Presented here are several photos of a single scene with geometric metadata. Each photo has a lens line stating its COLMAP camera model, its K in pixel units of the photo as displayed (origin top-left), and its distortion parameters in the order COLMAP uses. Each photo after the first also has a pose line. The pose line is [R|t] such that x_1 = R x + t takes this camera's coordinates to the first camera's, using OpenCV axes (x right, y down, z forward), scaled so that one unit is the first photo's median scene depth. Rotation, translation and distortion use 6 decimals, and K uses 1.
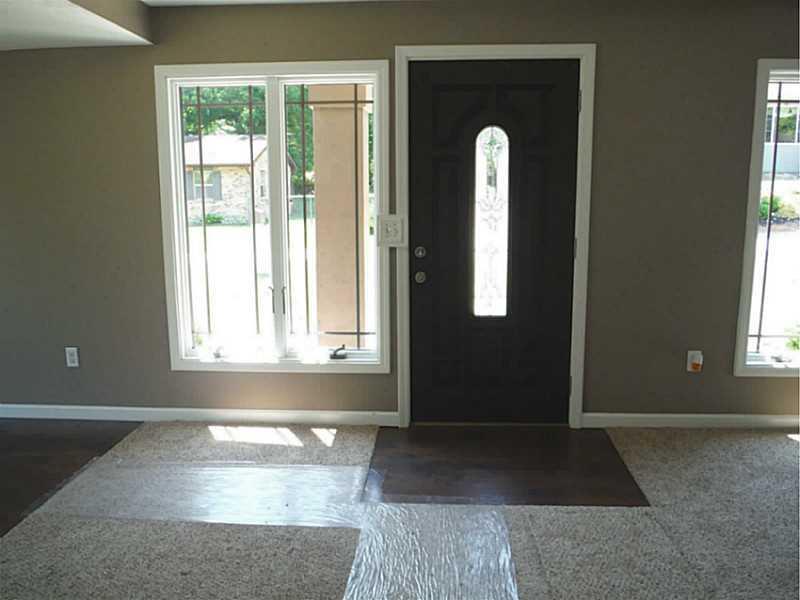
lens RADIAL K [[666.8, 0, 400.0], [0, 666.8, 300.0], [0, 0, 1]] dist [-0.034680, -0.002530]
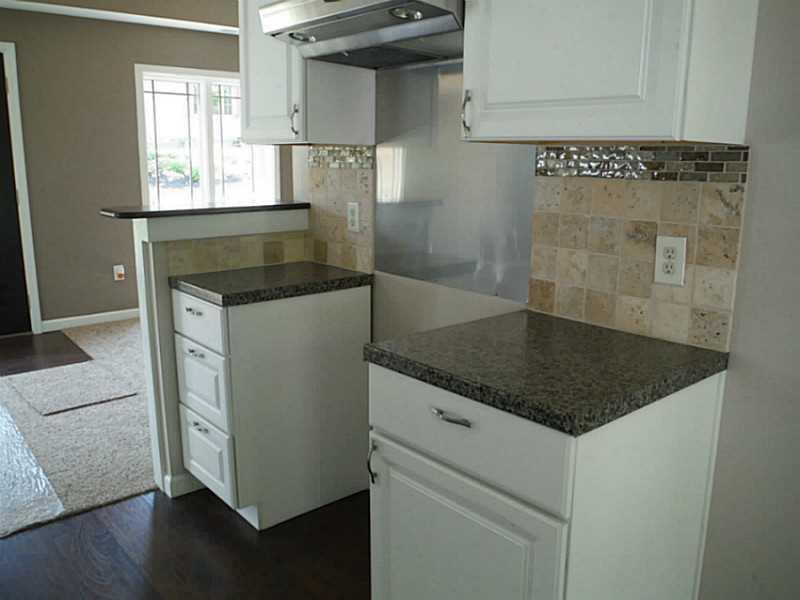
lens RADIAL K [[664.2, 0, 404.3], [0, 664.2, 302.2], [0, 0, 1]] dist [-0.071222, 0.008824]
pose [[0.711363, -0.138461, 0.689051, -0.103810], [0.101530, 0.990363, 0.094191, 0.086497], [-0.695453, 0.002955, 0.718565, -0.455364]]
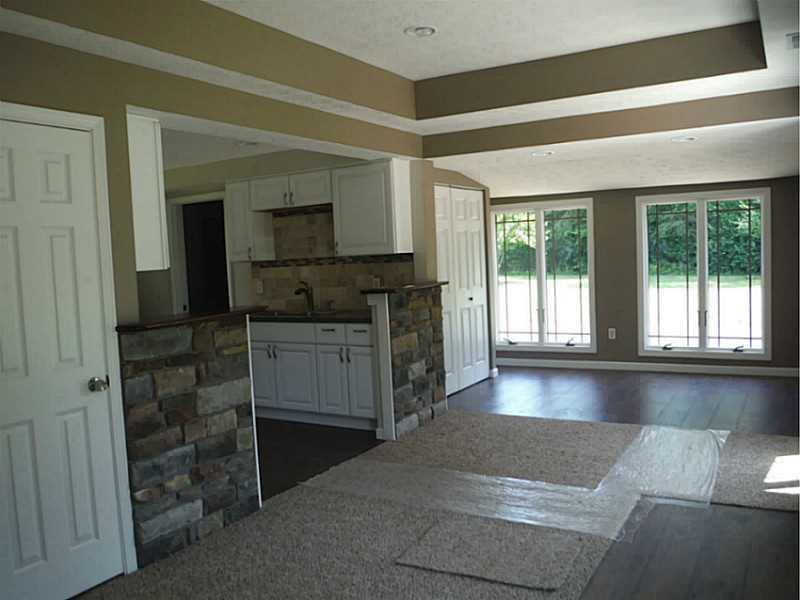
lens RADIAL K [[664.2, 0, 404.3], [0, 664.2, 302.2], [0, 0, 1]] dist [-0.071222, 0.008824]
pose [[-0.453243, 0.094539, -0.886360, 0.982730], [-0.097584, 0.983121, 0.154760, -0.163496], [0.886029, 0.156639, -0.436367, 0.878129]]
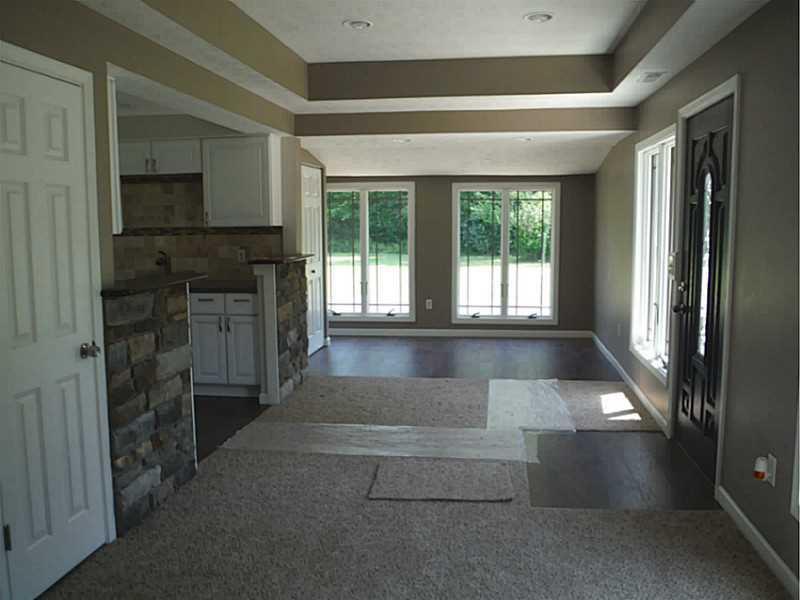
lens RADIAL K [[664.2, 0, 404.3], [0, 664.2, 302.2], [0, 0, 1]] dist [-0.071222, 0.008824]
pose [[-0.077188, 0.126426, -0.988968, 1.179642], [-0.156755, 0.978052, 0.137265, -0.125489], [0.984617, 0.165621, -0.055676, 0.618050]]
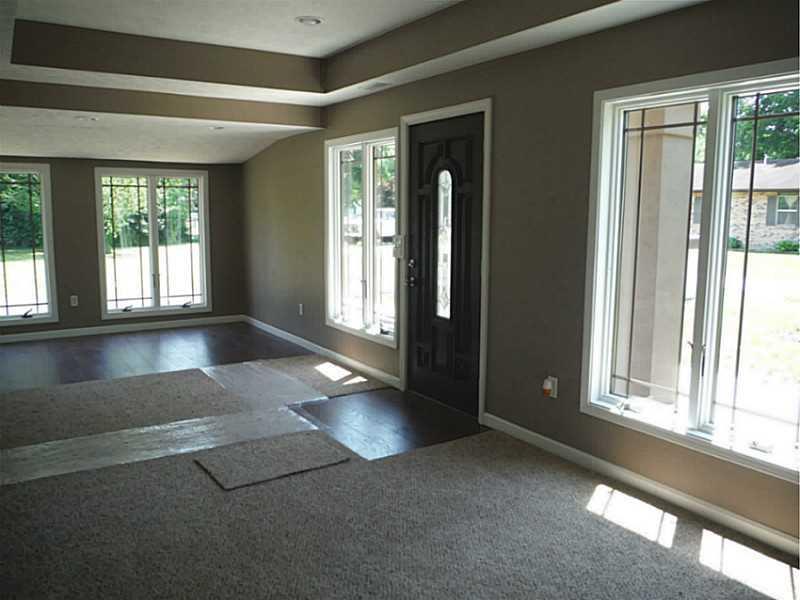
lens RADIAL K [[664.2, 0, 404.3], [0, 664.2, 302.2], [0, 0, 1]] dist [-0.071222, 0.008824]
pose [[0.581587, 0.121077, -0.804423, 1.141754], [-0.143266, 0.988650, 0.045226, -0.052624], [0.800769, 0.088944, 0.592332, 0.196453]]
